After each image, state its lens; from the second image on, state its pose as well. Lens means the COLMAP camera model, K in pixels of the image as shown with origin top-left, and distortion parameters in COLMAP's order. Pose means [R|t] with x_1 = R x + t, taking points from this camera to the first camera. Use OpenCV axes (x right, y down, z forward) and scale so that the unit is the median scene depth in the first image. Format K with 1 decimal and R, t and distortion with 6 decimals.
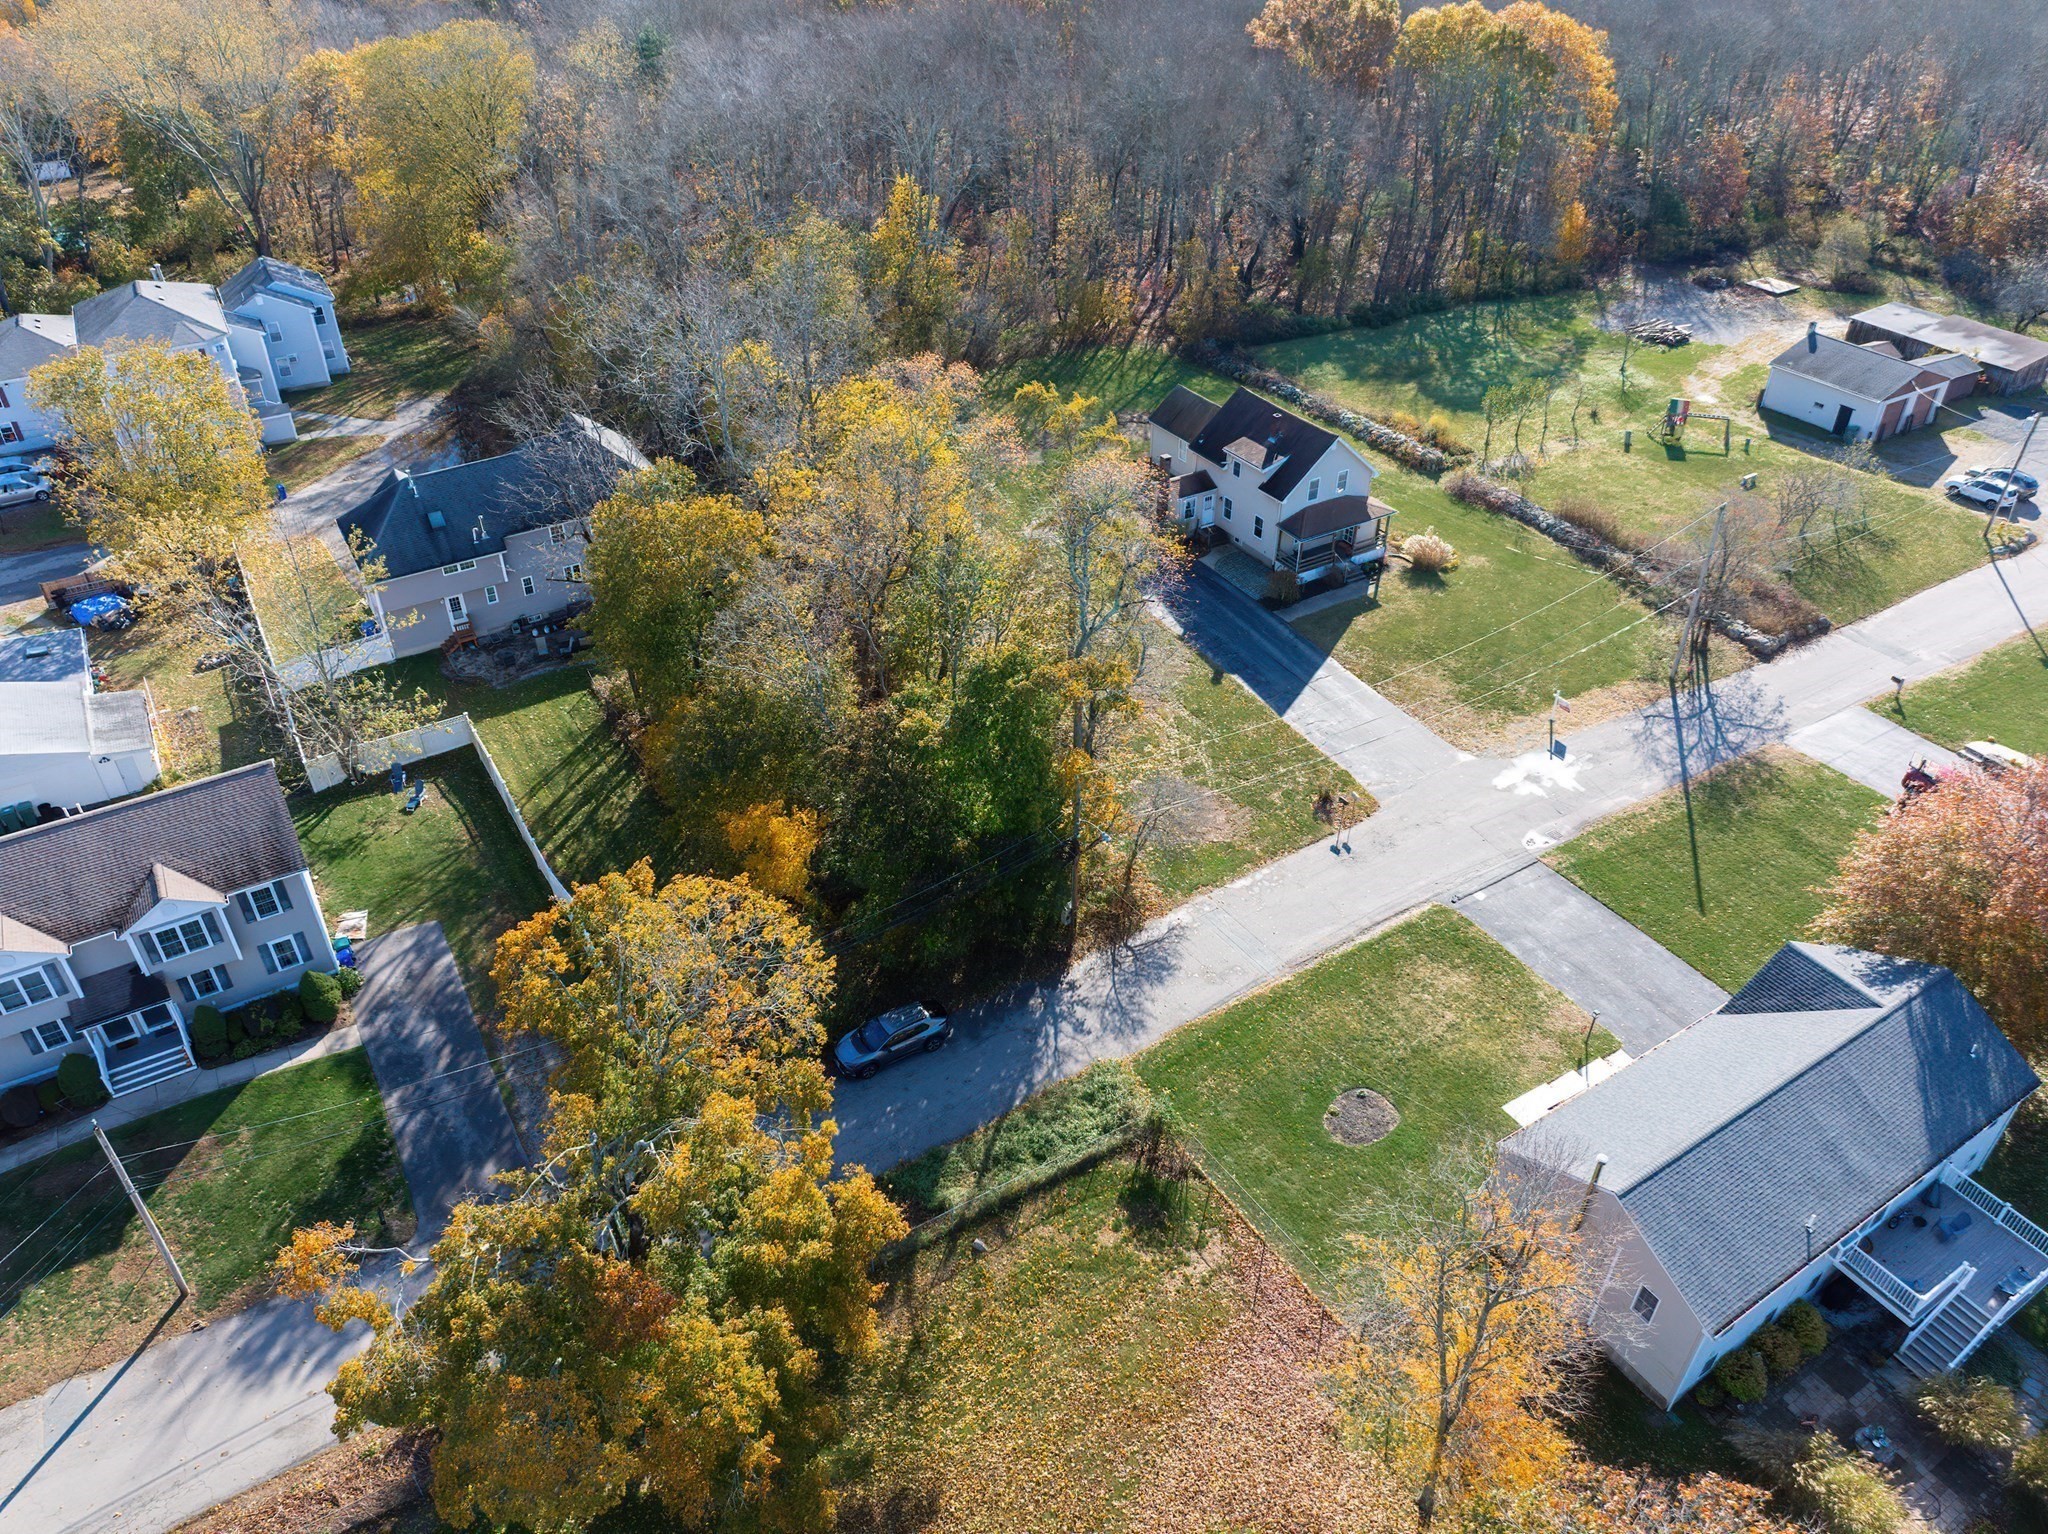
lens RADIAL K [[1443.6, 0, 1023.3], [0, 1443.6, 760.9], [0, 0, 1]] dist [-0.036700, 0.000554]
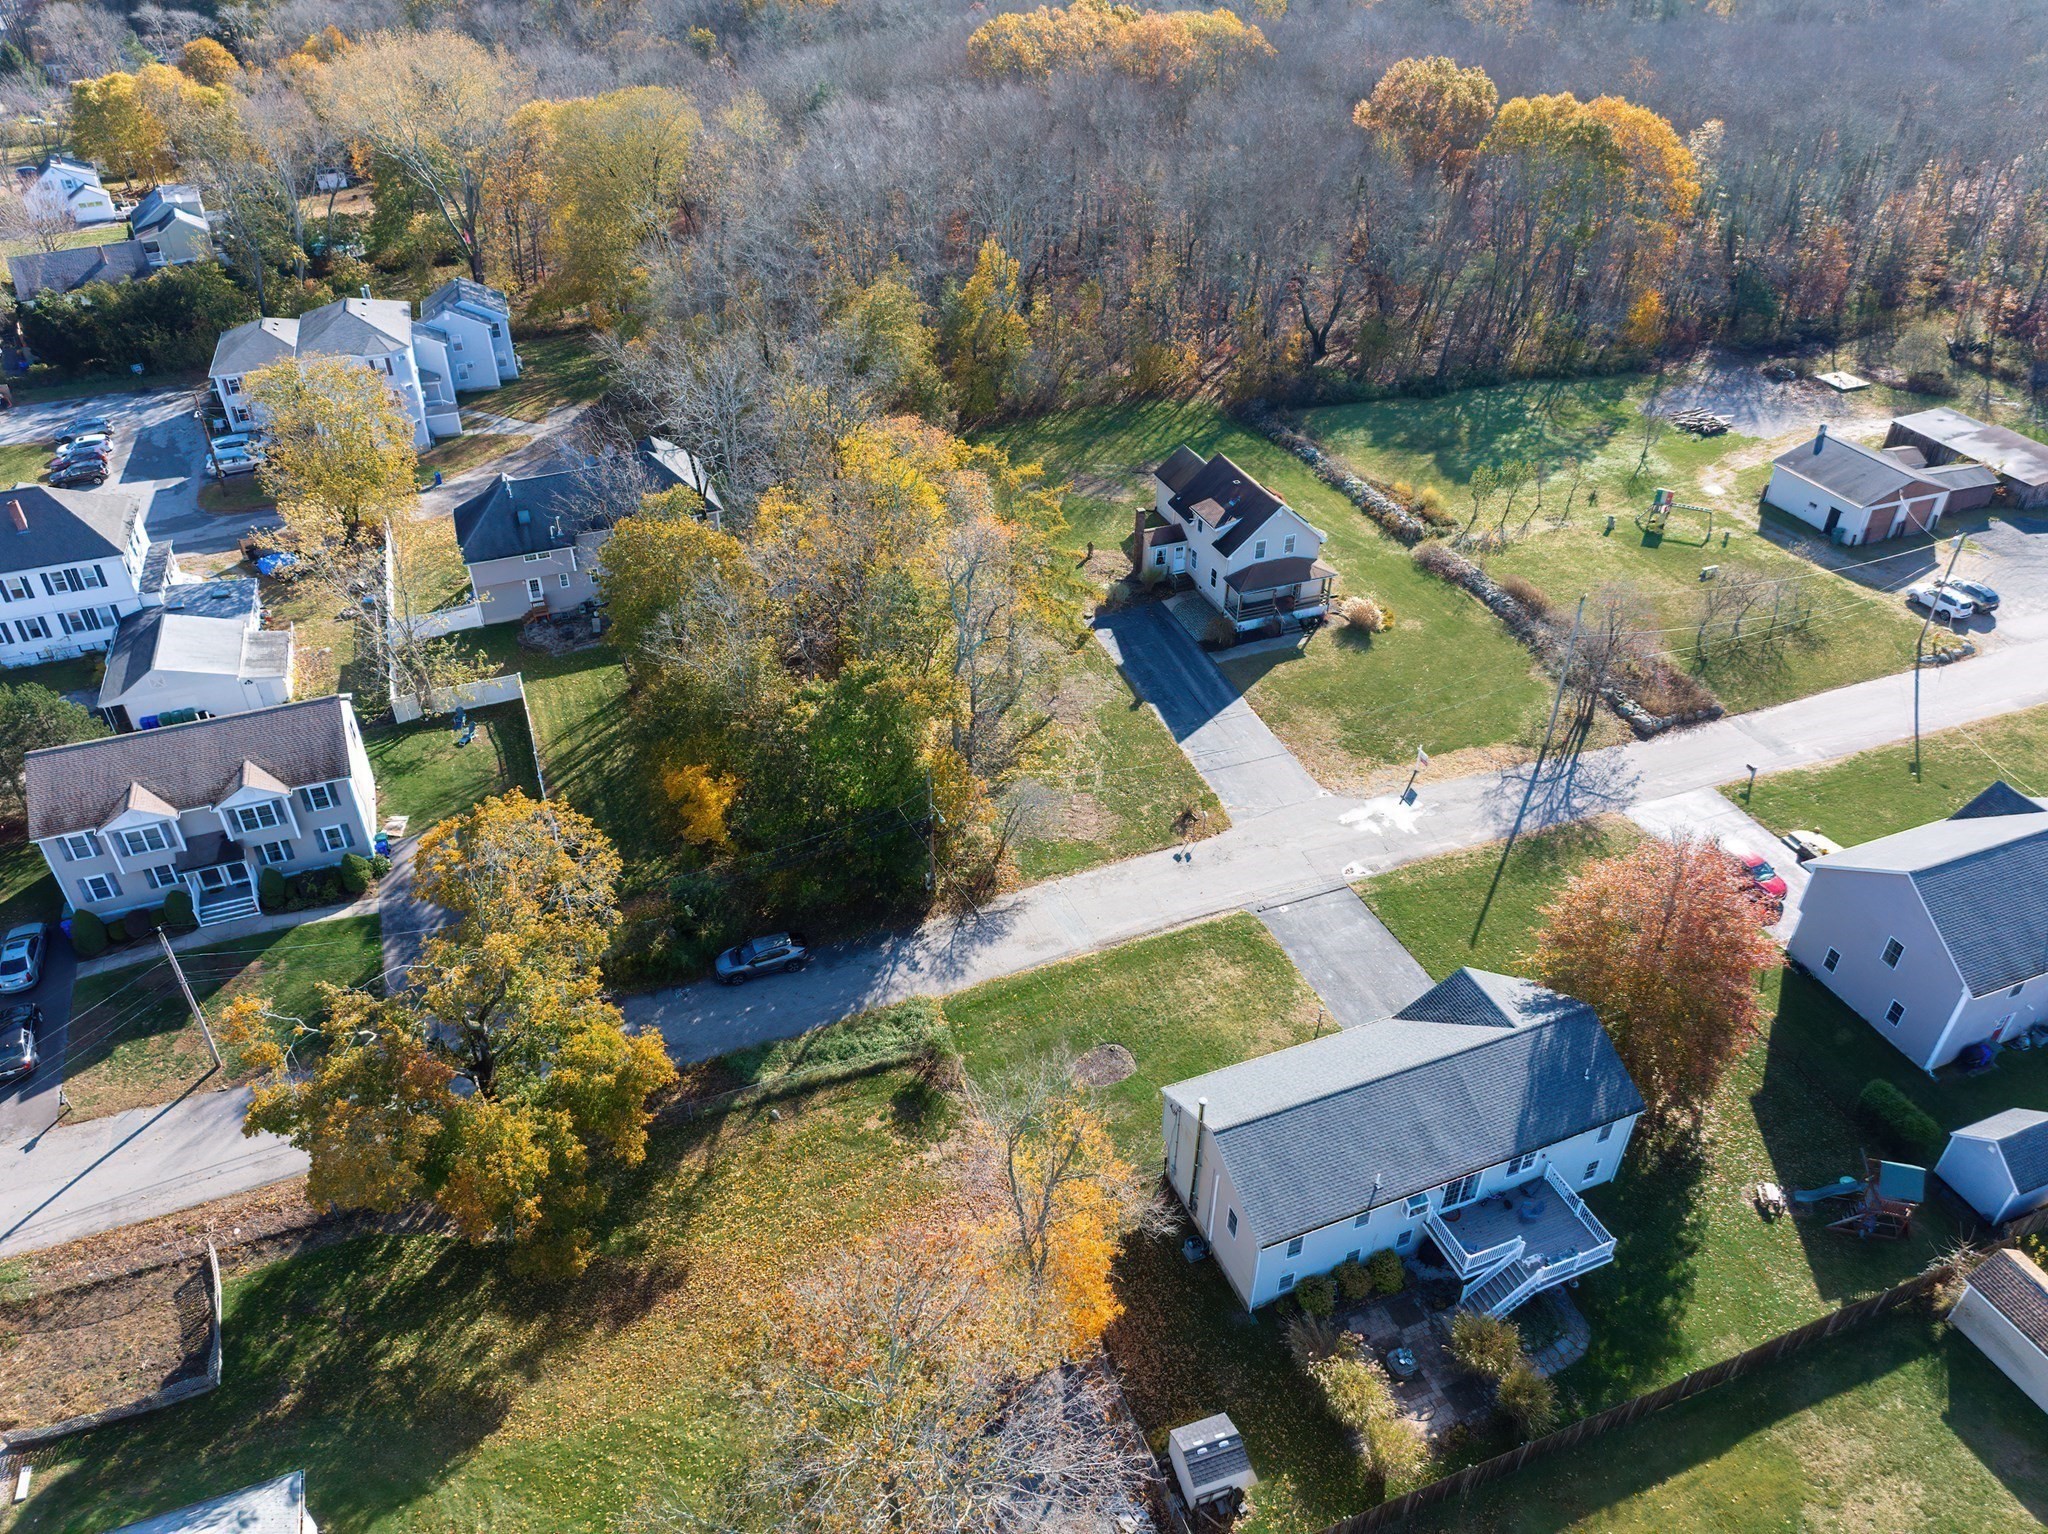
lens RADIAL K [[1440.7, 0, 1024.1], [0, 1440.7, 765.7], [0, 0, 1]] dist [-0.036478, 0.003272]
pose [[0.983549, 0.105062, -0.146944, 0.227884], [-0.105091, 0.994434, 0.007593, -0.008164], [0.146924, 0.007975, 0.989116, -0.170250]]
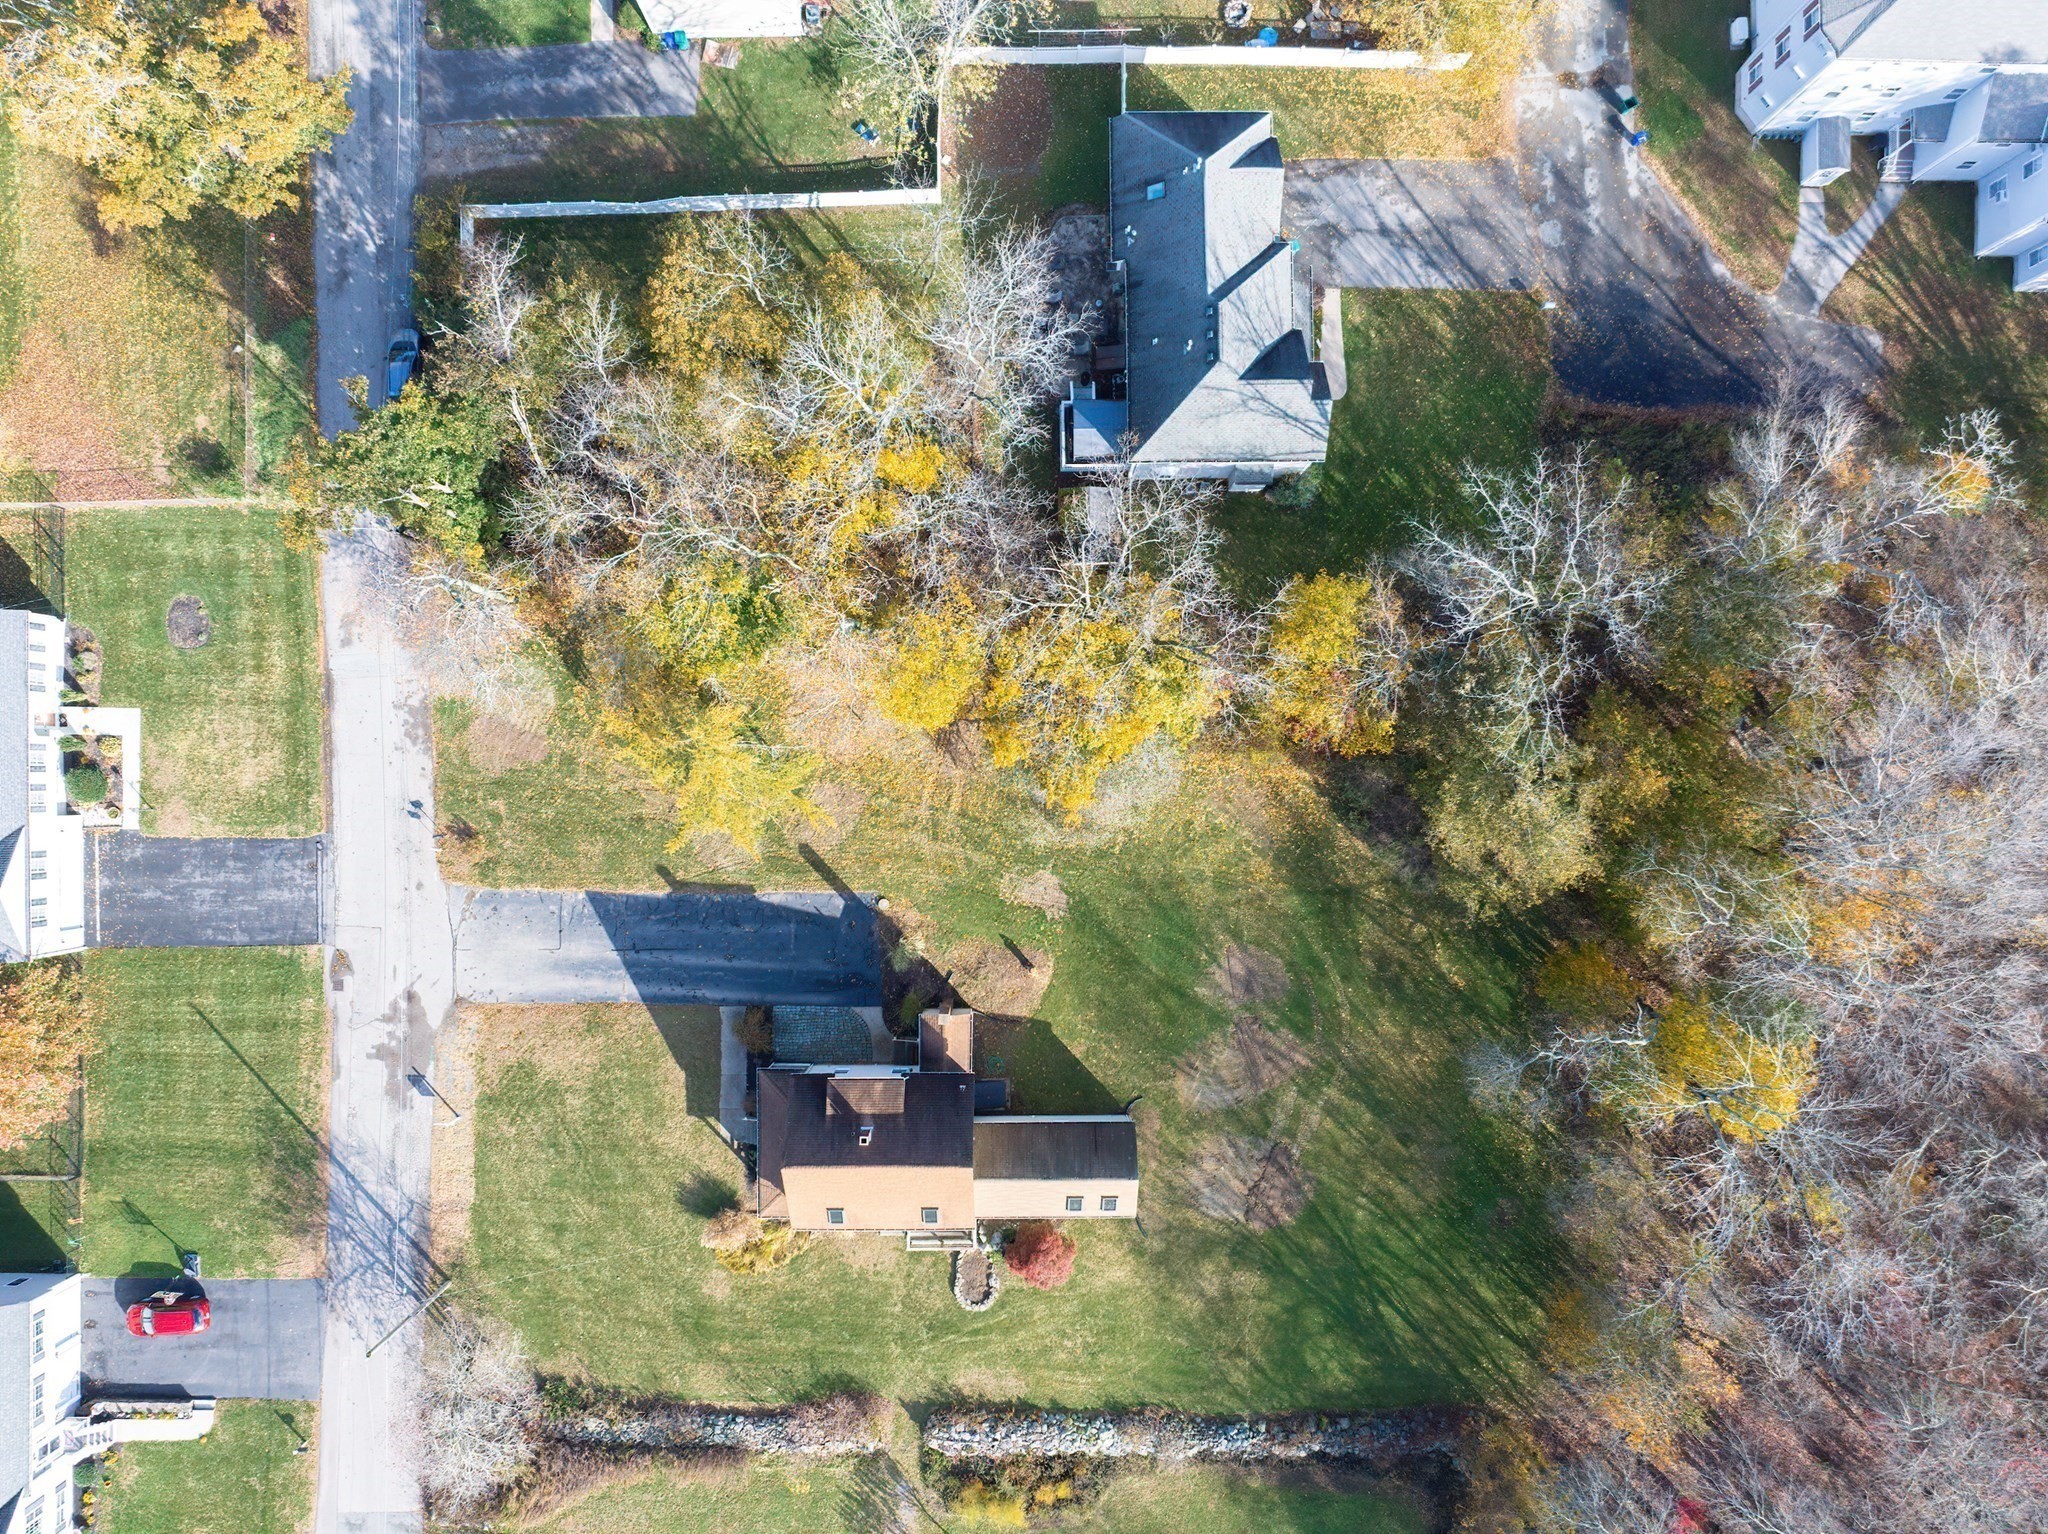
lens RADIAL K [[1485.9, 0, 1024.1], [0, 1485.9, 756.5], [0, 0, 1]] dist [-0.047046, 0.011526]
pose [[-0.516213, 0.856340, -0.014334, -0.045737], [-0.500037, -0.287757, 0.816798, -1.009366], [0.695332, 0.428809, 0.576746, 0.562140]]
